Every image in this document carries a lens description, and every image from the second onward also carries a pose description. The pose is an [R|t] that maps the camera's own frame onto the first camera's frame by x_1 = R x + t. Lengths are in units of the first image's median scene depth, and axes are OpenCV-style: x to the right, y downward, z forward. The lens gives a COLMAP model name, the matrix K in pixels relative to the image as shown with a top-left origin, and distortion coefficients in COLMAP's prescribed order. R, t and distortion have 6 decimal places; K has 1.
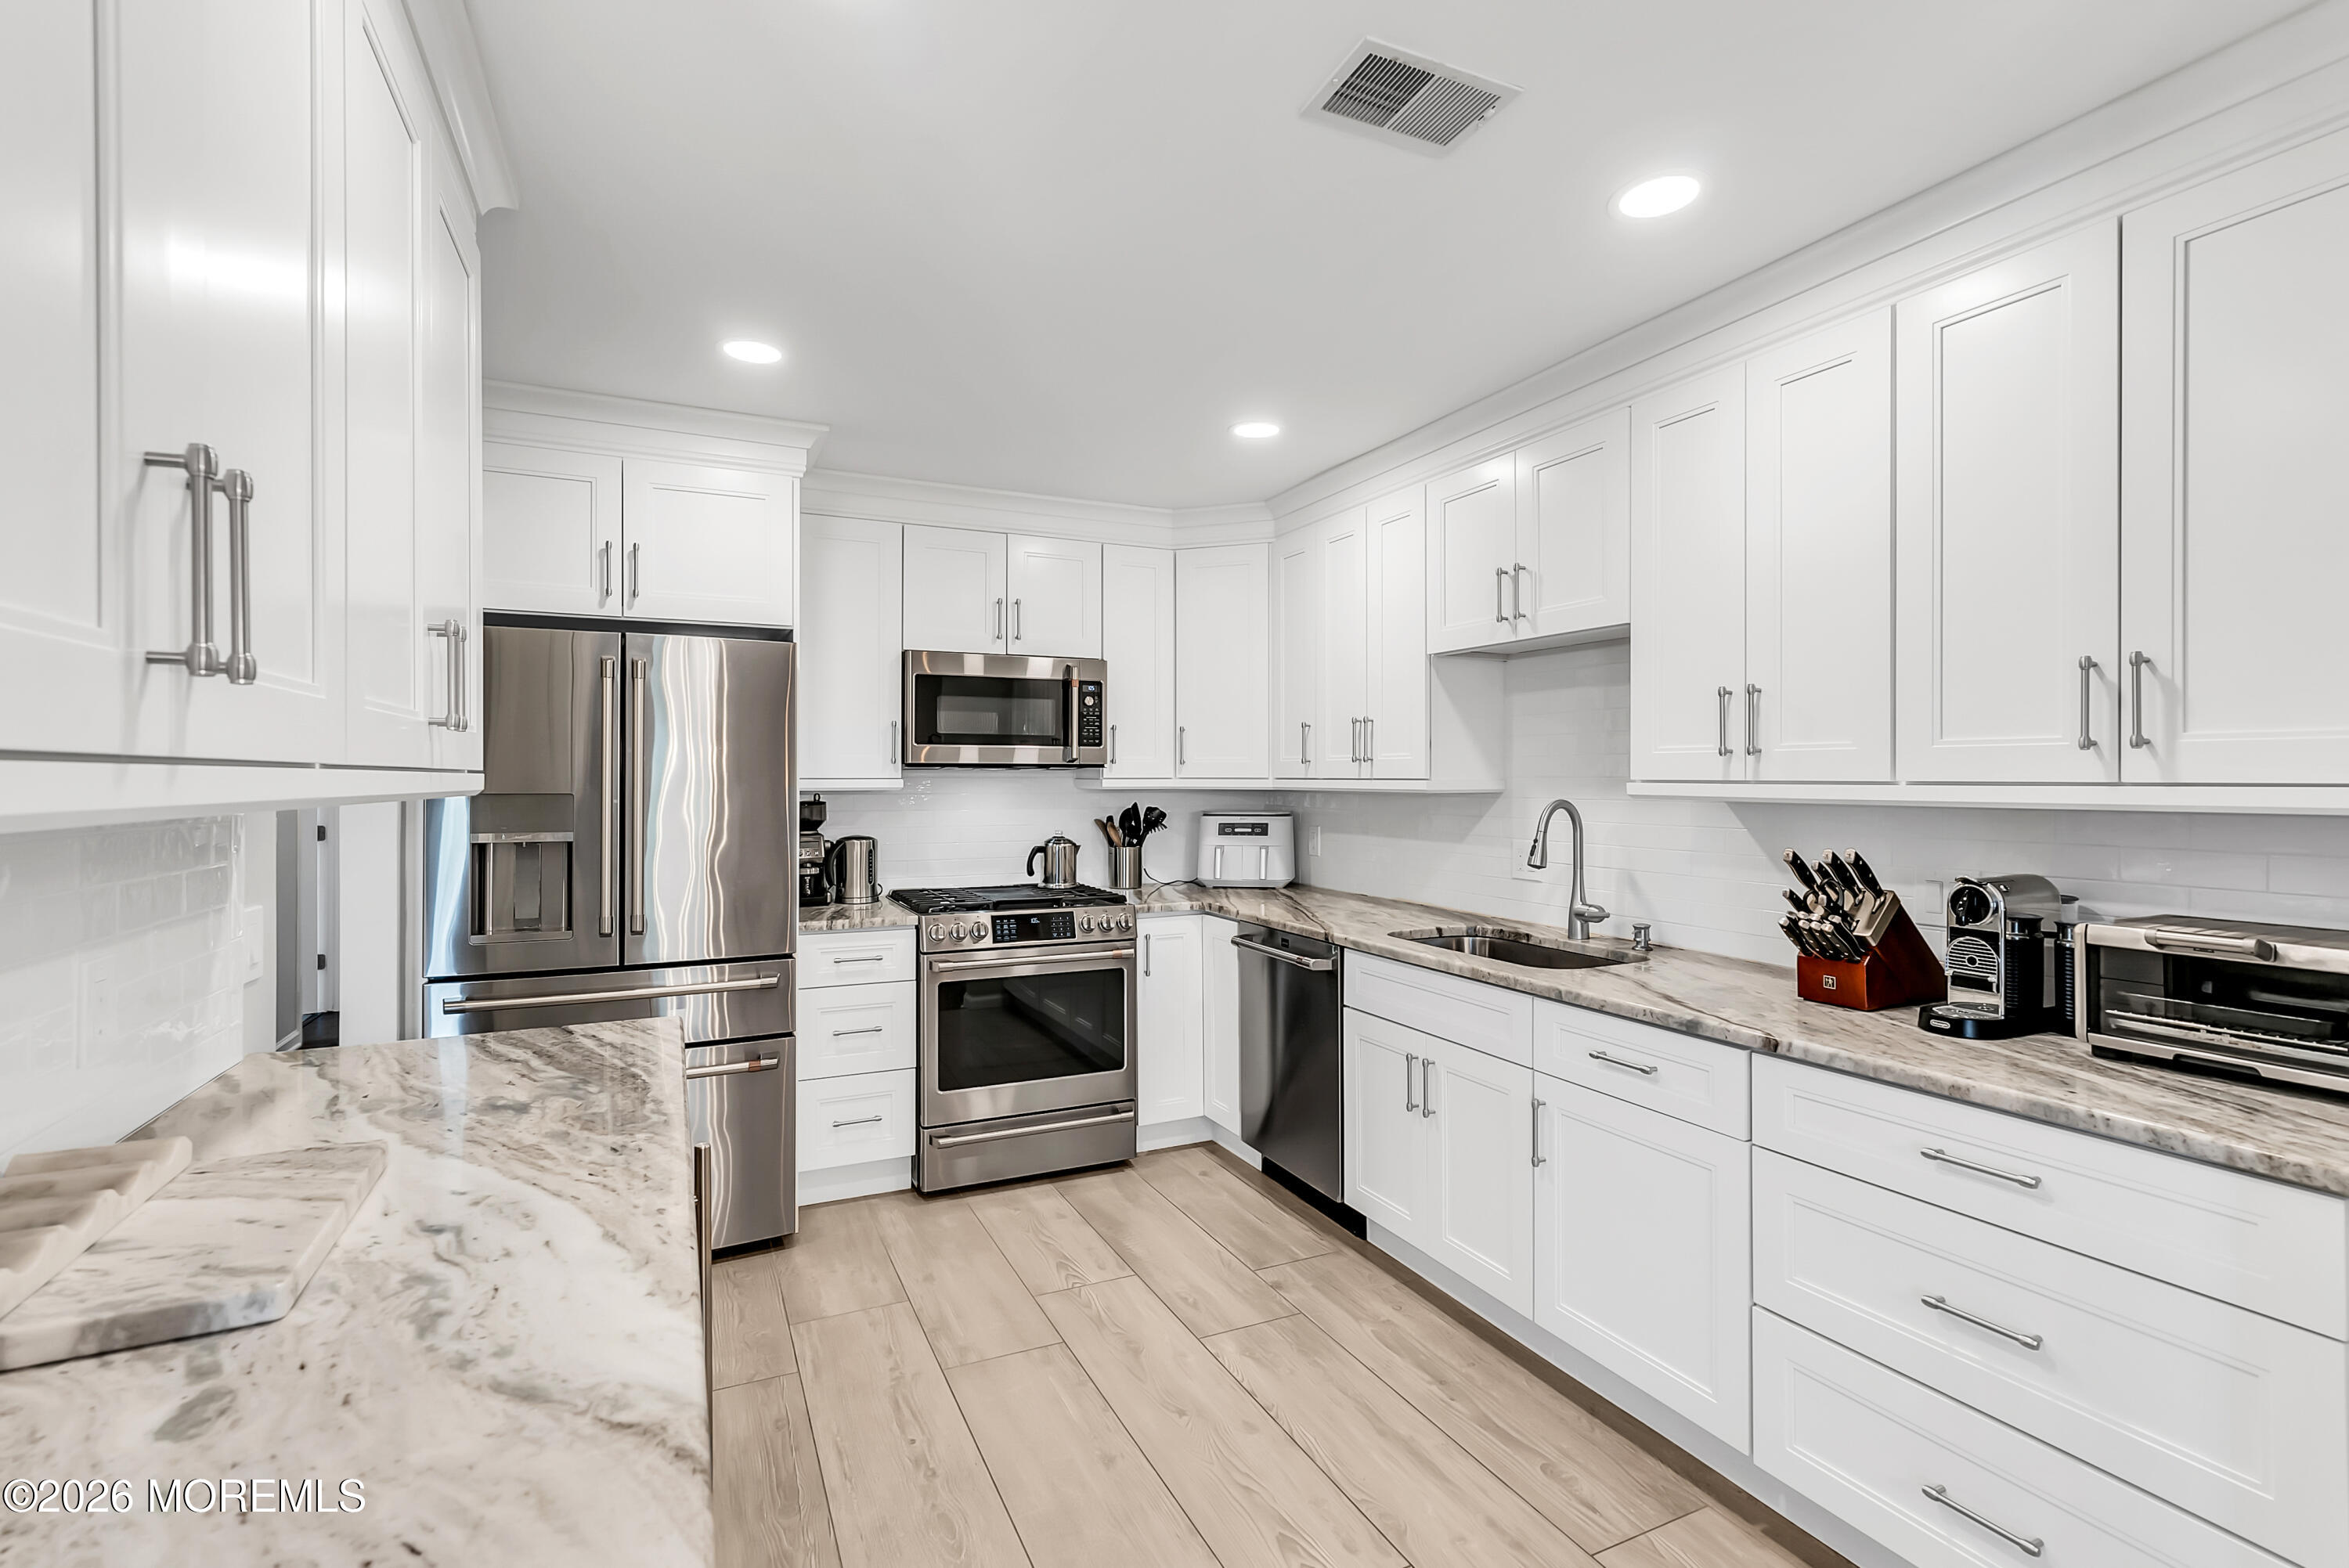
lens RADIAL K [[1058.9, 0, 1173.4], [0, 1058.9, 777.0], [0, 0, 1]] dist [0.000023, 0.000917]
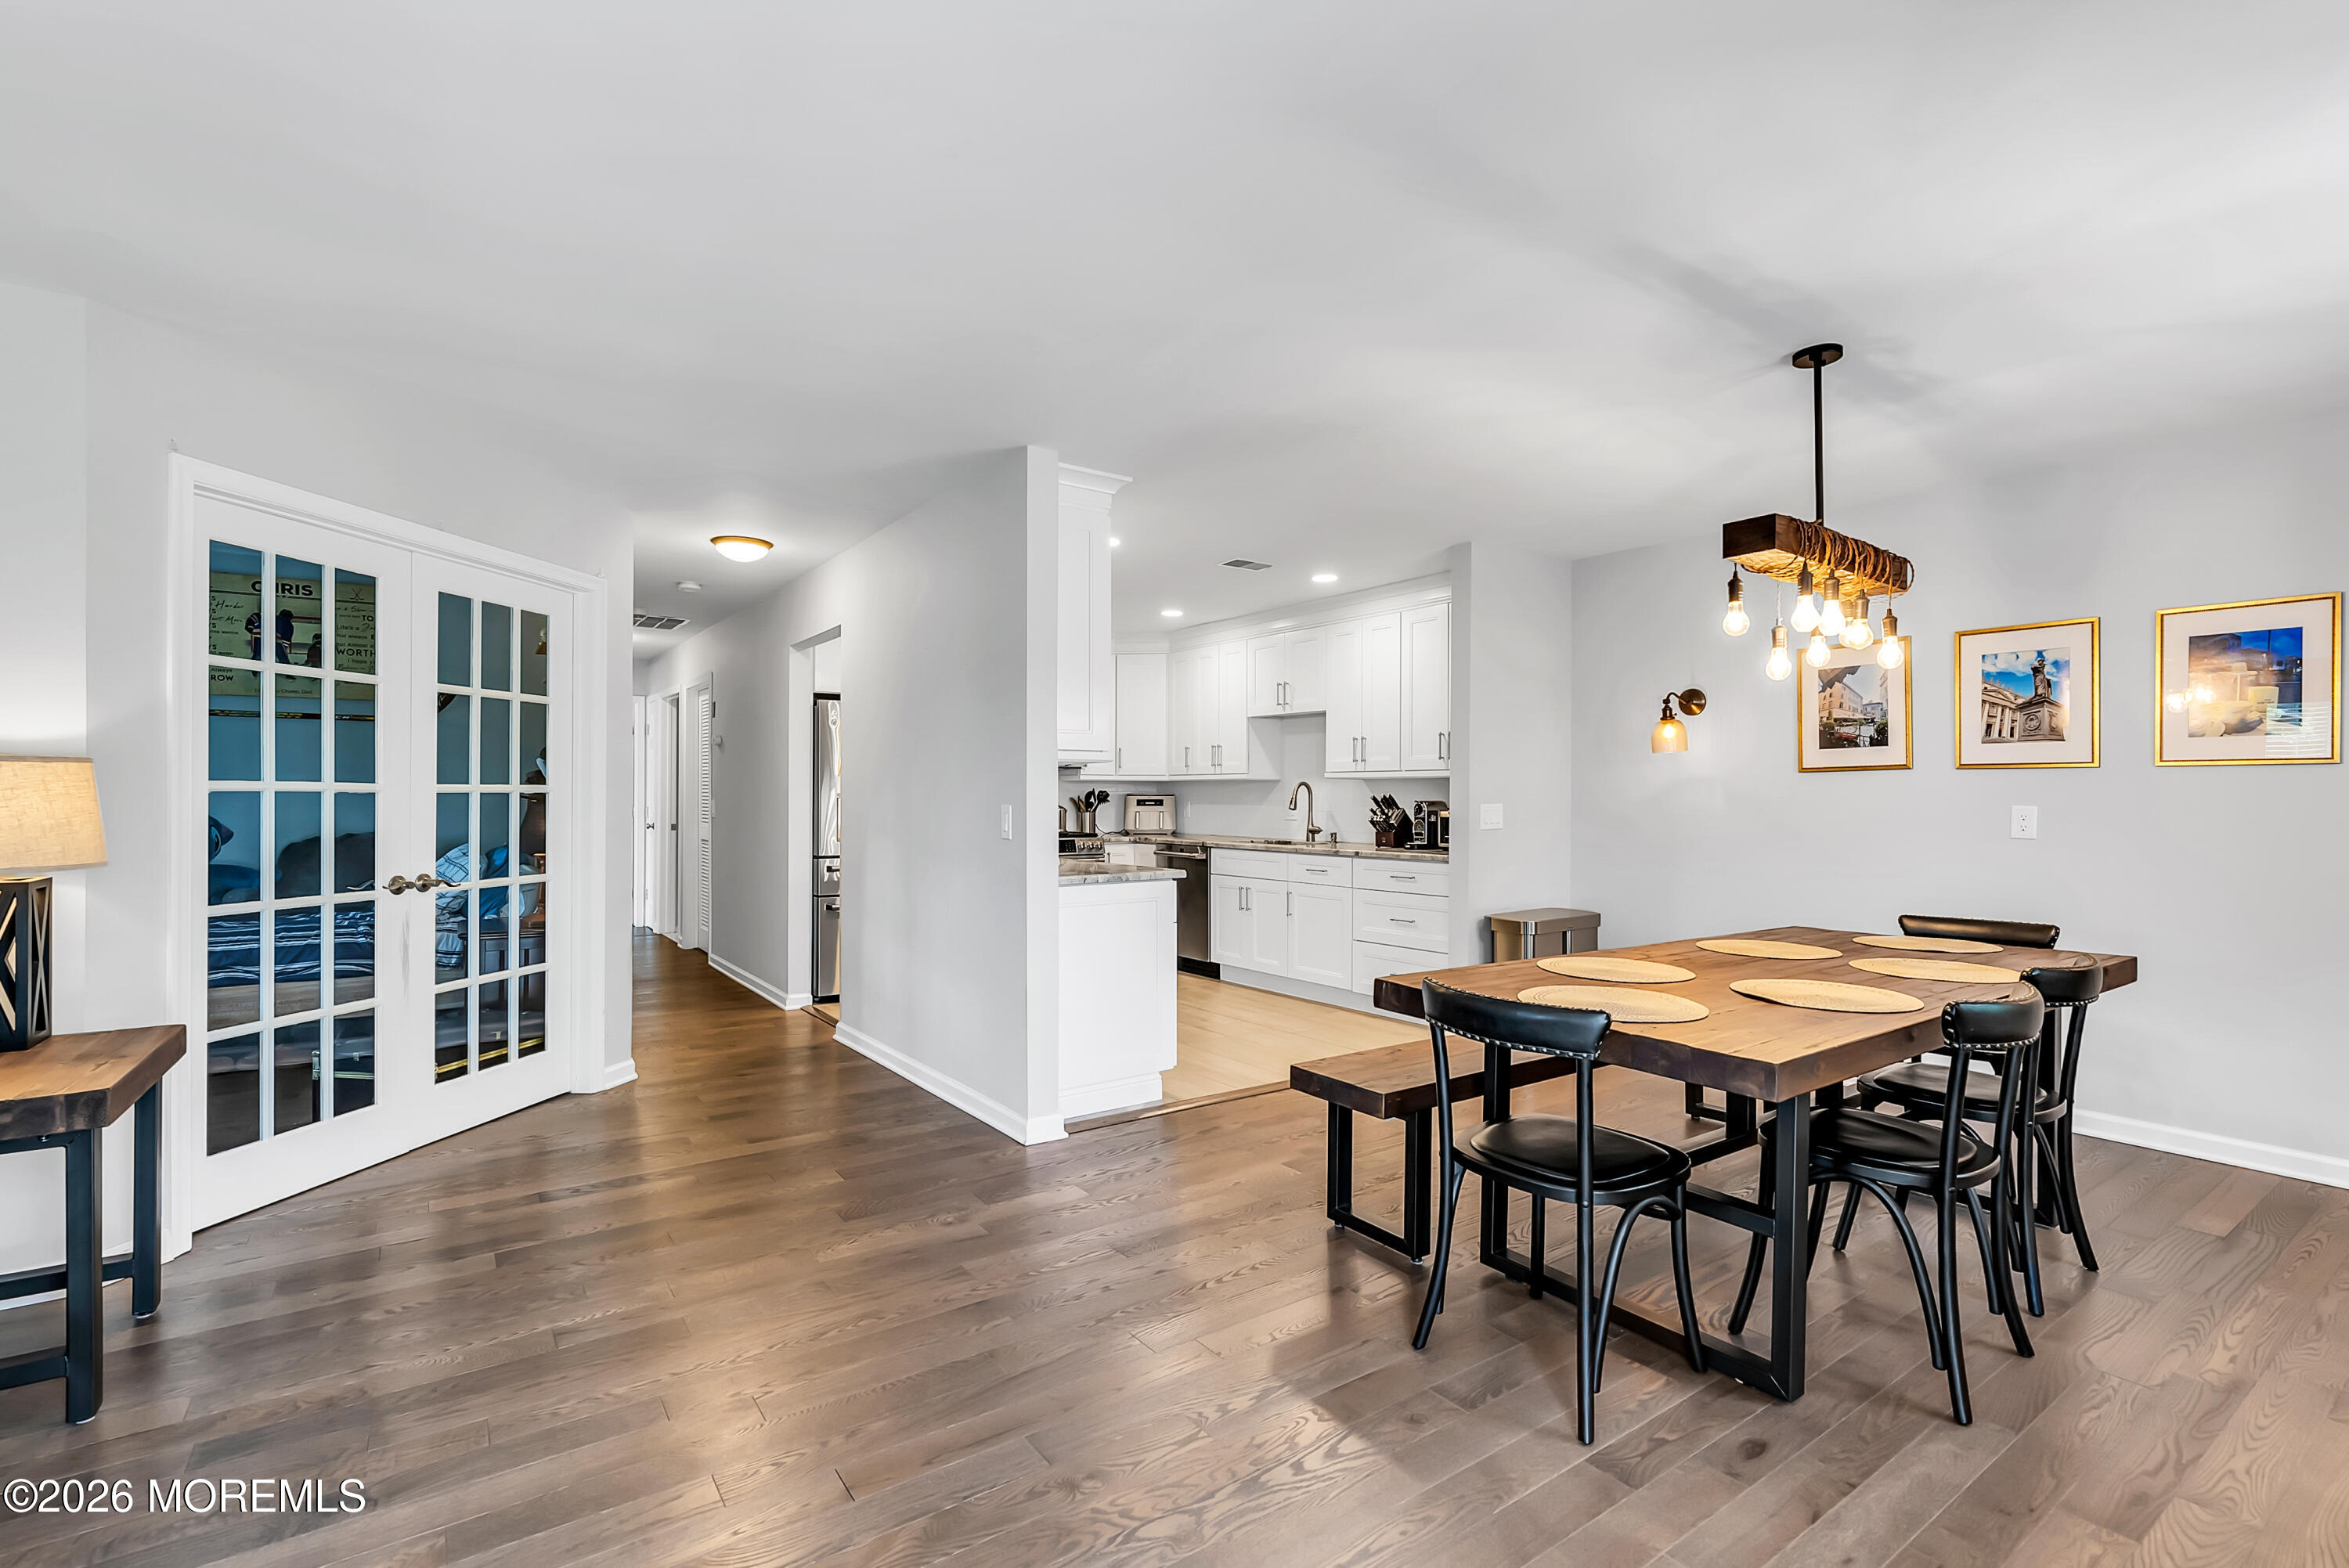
lens RADIAL K [[1067.4, 0, 1174.5], [0, 1067.4, 784.0], [0, 0, 1]] dist [-0.003614, 0.000022]
pose [[0.983810, 0.005122, 0.179144, -0.288409], [-0.003364, 0.999943, -0.010113, 0.044163], [-0.179186, 0.009347, 0.983771, -1.089437]]
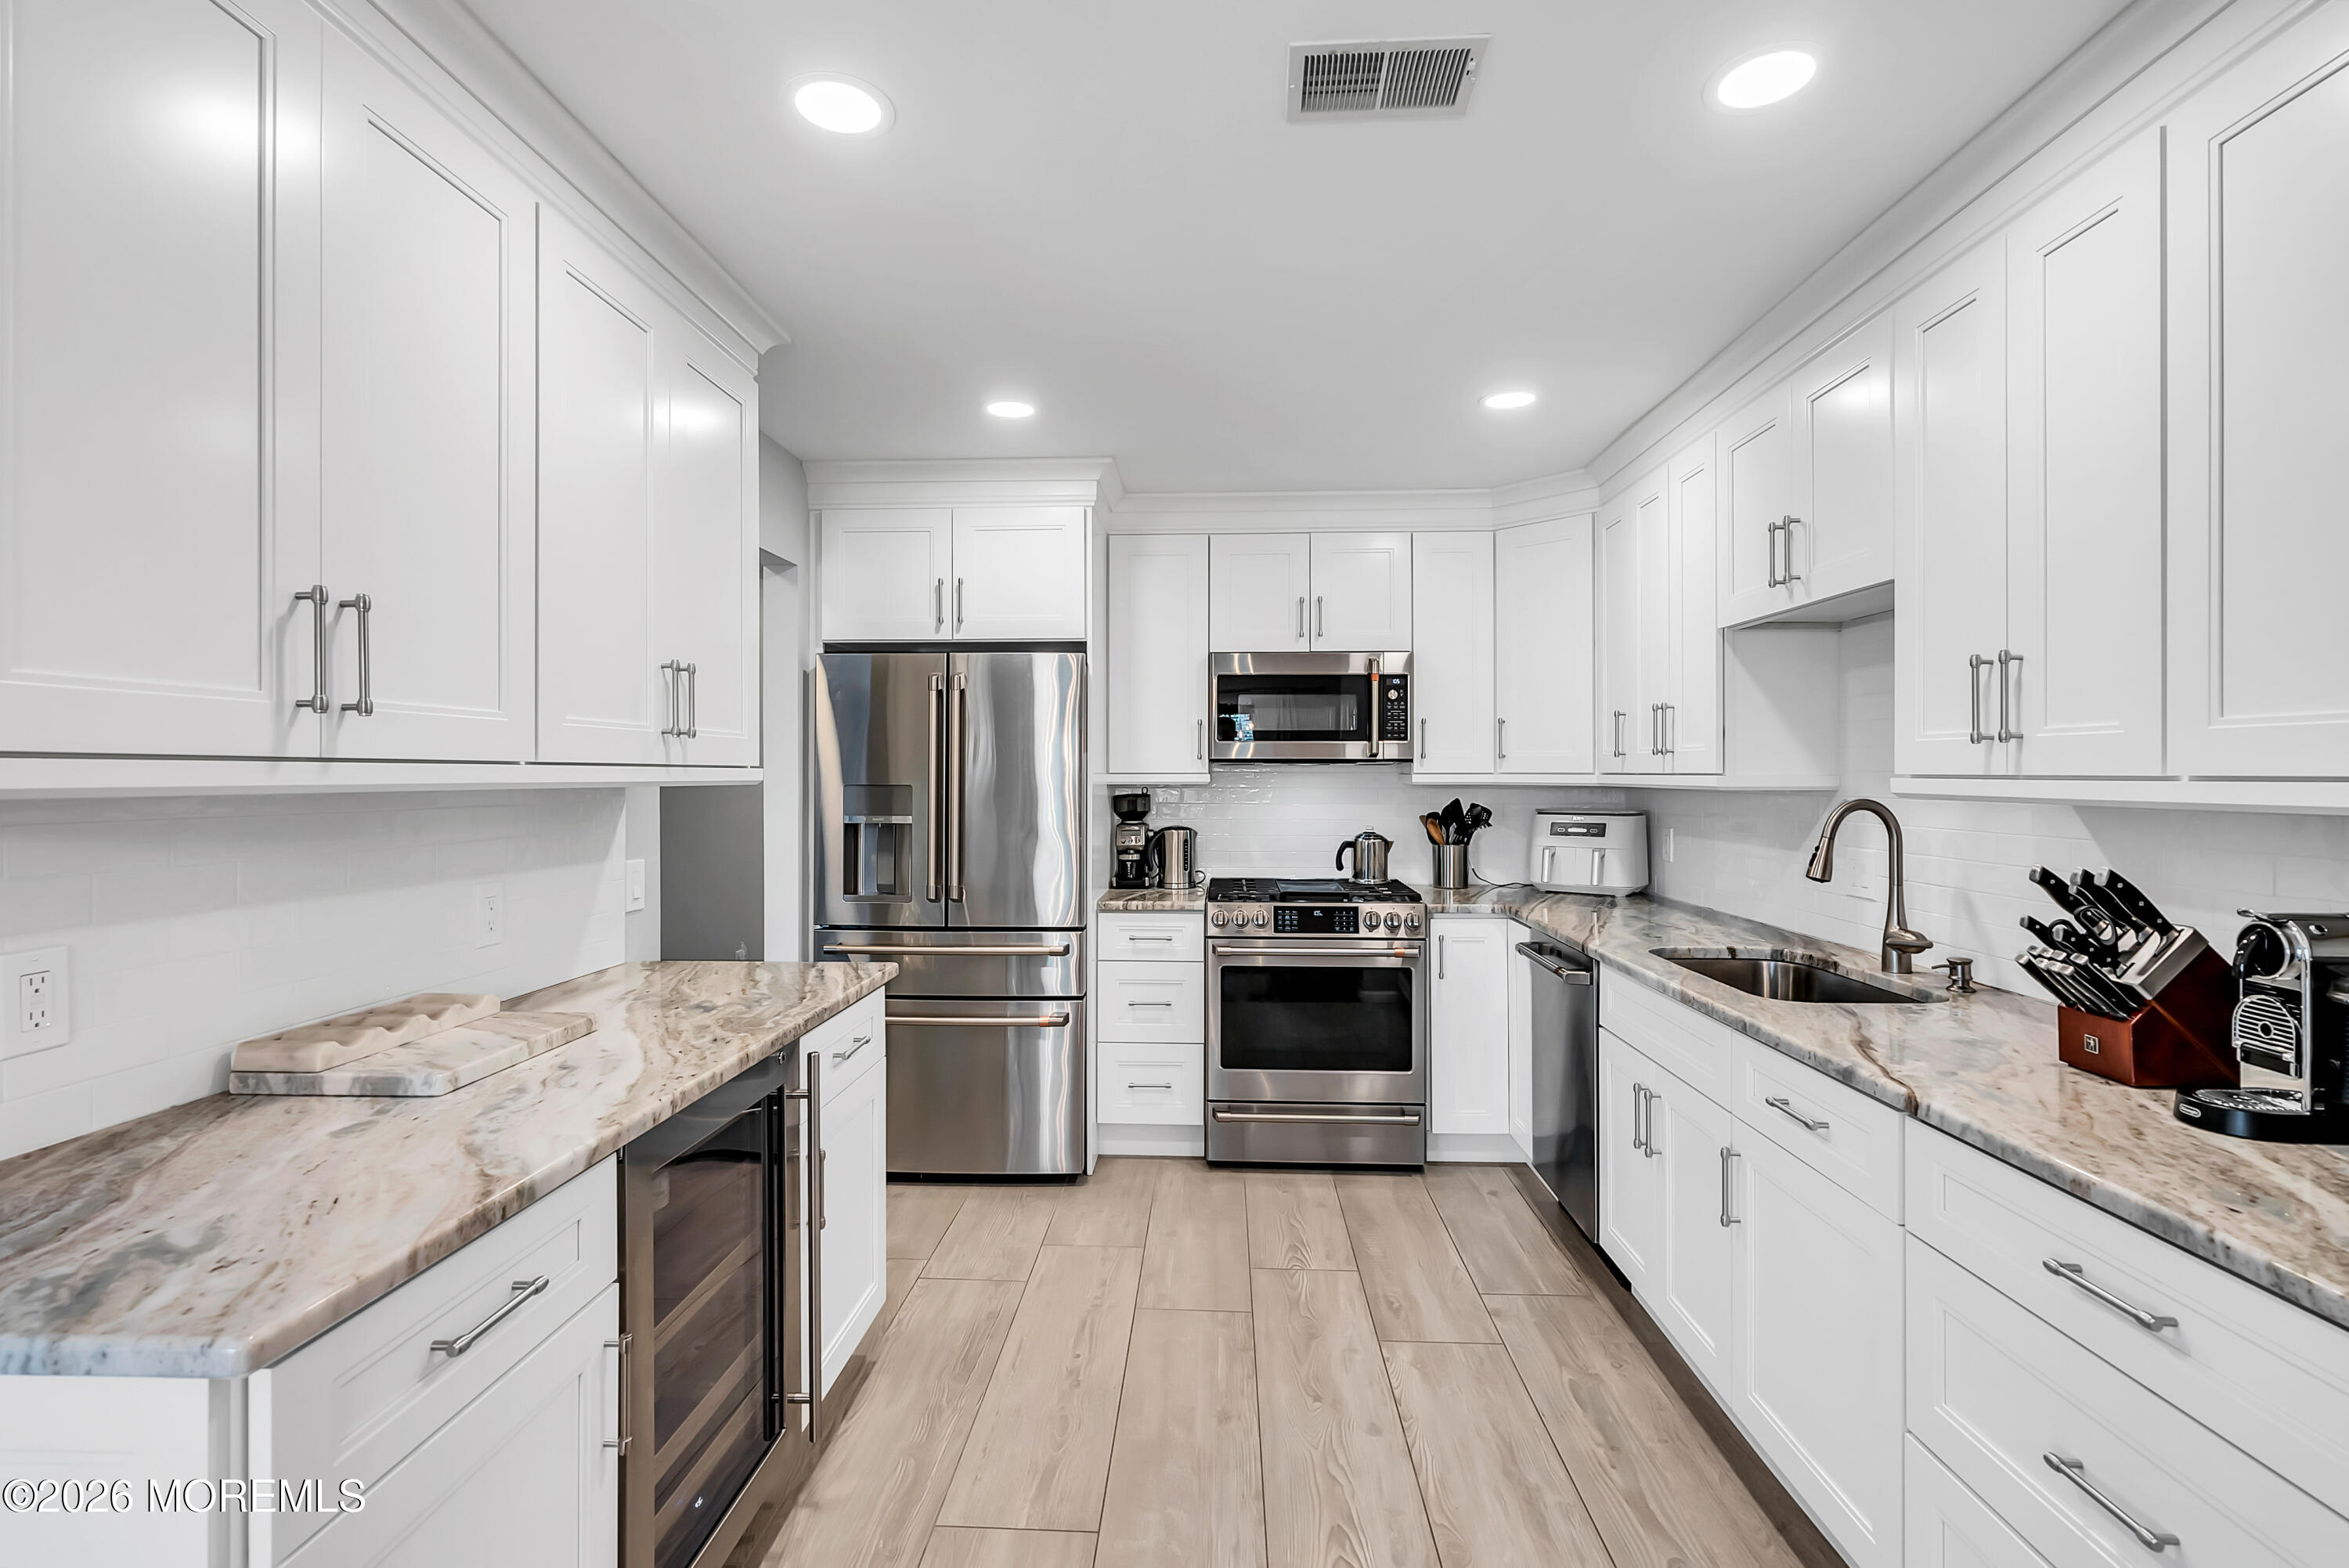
lens RADIAL K [[1097.0, 0, 1172.0], [0, 1097.0, 773.9], [0, 0, 1]] dist [-0.003944, 0.000561]
pose [[0.883157, 0.000565, -0.469077, 0.249741], [-0.000383, 1.000000, 0.000483, 0.001598], [0.469077, -0.000247, 0.883157, 0.006317]]
